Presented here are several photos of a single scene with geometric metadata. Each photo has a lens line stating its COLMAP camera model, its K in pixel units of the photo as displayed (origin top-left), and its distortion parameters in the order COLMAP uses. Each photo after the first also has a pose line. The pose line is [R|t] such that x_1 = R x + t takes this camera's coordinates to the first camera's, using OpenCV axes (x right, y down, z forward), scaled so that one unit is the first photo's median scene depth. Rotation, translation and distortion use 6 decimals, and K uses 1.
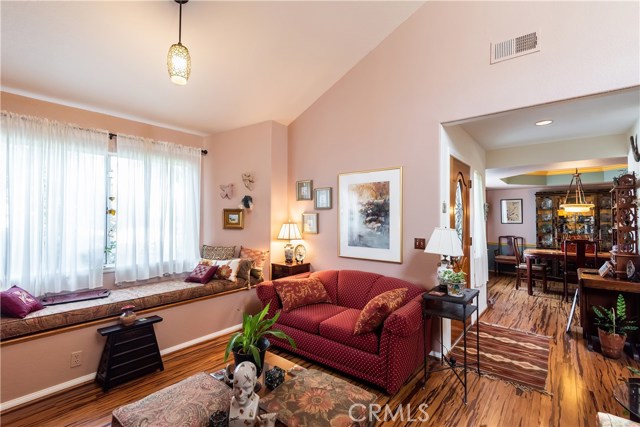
lens RADIAL K [[290.5, 0, 321.5], [0, 290.5, 217.3], [0, 0, 1]] dist [-0.004165, -0.001514]
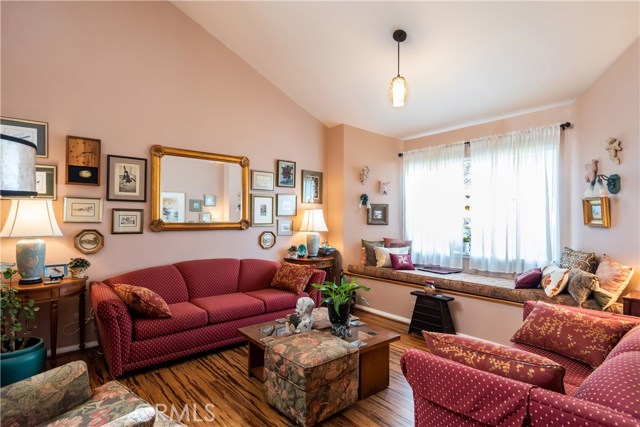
lens RADIAL K [[348.1, 0, 321.4], [0, 348.1, 213.0], [0, 0, 1]] dist [0.017182, -0.002662]
pose [[-0.204705, -0.015544, -0.978700, 0.796209], [0.003964, 0.999853, -0.016709, 0.023580], [0.978816, -0.007300, -0.204613, 0.706828]]
